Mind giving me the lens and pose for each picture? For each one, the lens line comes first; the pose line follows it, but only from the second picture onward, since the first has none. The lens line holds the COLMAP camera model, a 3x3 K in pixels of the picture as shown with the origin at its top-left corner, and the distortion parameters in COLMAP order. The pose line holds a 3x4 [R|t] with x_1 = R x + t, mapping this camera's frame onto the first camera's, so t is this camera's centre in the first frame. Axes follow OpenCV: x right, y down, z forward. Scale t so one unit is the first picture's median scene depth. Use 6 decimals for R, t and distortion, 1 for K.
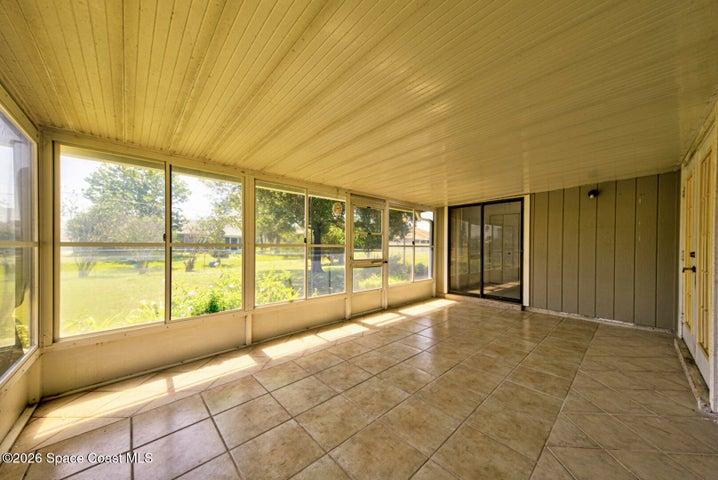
lens RADIAL K [[247.9, 0, 358.1], [0, 247.9, 246.5], [0, 0, 1]] dist [0.027837, -0.006748]
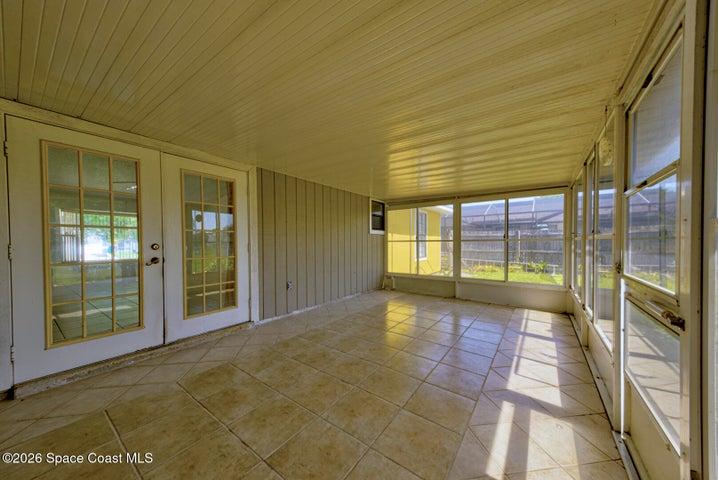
lens RADIAL K [[247.9, 0, 358.1], [0, 247.9, 246.5], [0, 0, 1]] dist [0.027837, -0.006748]
pose [[-0.980406, 0.003406, -0.196960, 0.625862], [0.000992, 0.999923, 0.012354, 0.017035], [0.196987, 0.011916, -0.980334, 1.945632]]
